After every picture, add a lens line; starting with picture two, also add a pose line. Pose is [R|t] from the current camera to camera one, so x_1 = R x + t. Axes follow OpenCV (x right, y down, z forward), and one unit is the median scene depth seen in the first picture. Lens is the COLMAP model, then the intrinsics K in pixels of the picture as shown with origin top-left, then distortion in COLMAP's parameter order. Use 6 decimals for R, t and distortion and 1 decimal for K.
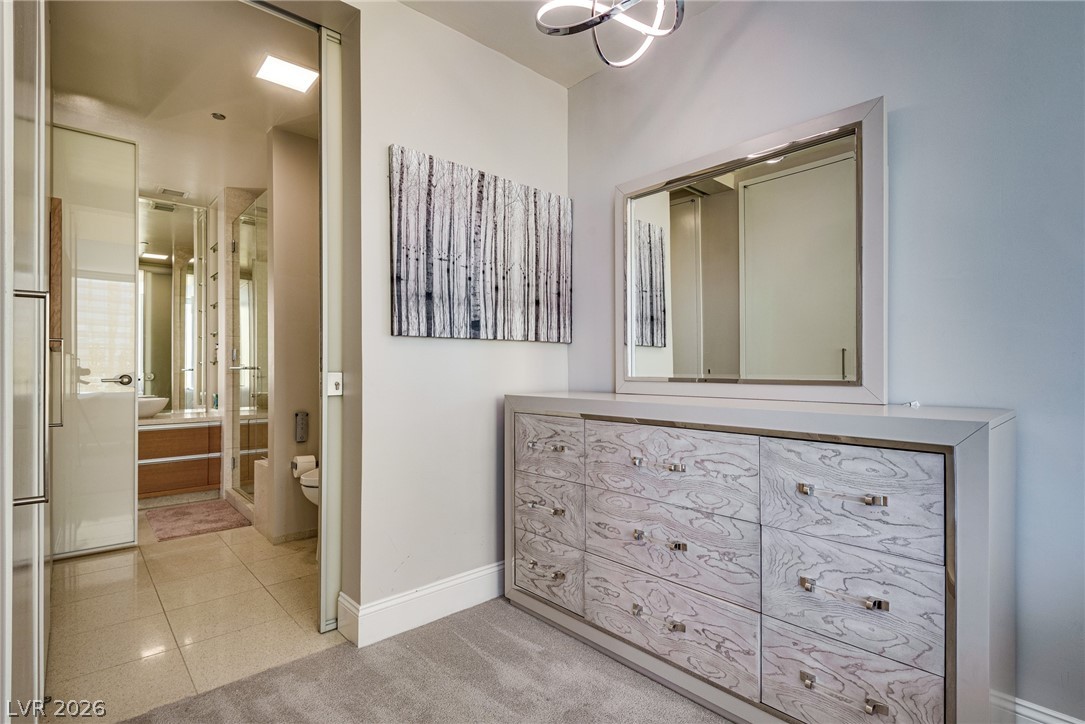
lens RADIAL K [[521.3, 0, 542.5], [0, 521.3, 362.0], [0, 0, 1]] dist [-0.015227, -0.000068]
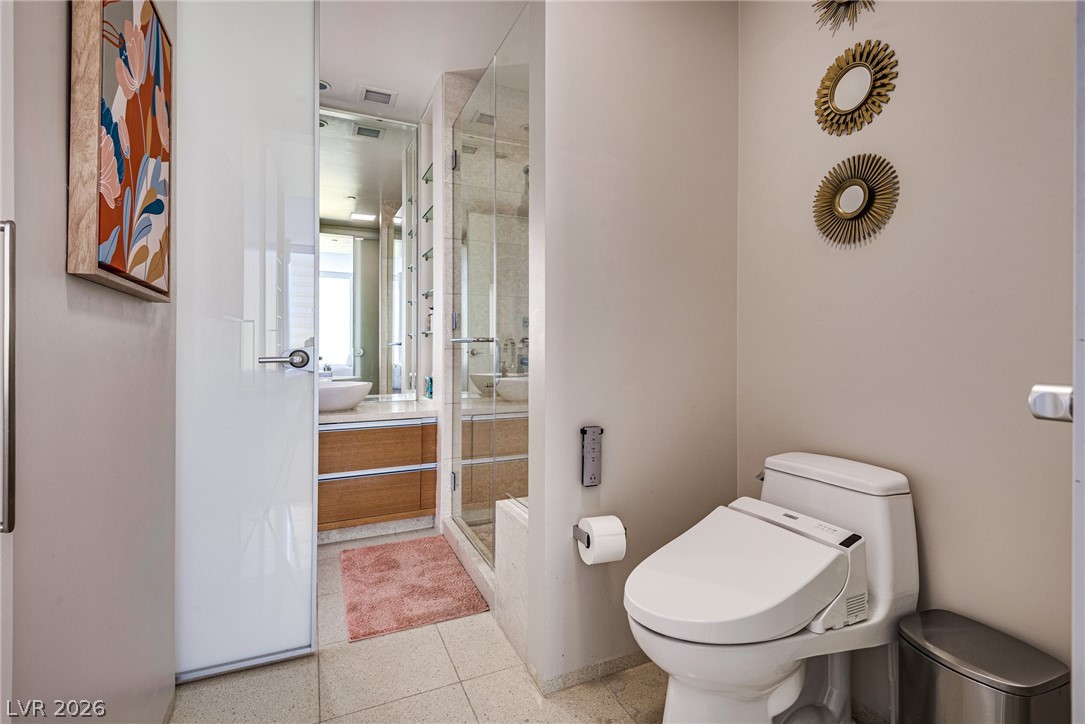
lens RADIAL K [[491.0, 0, 537.1], [0, 491.0, 341.0], [0, 0, 1]] dist [0.011249, -0.000104]
pose [[0.948899, 0.001714, -0.315575, -0.285040], [-0.001254, 0.999998, 0.001661, 0.010232], [0.315578, -0.001180, 0.948899, 0.416600]]
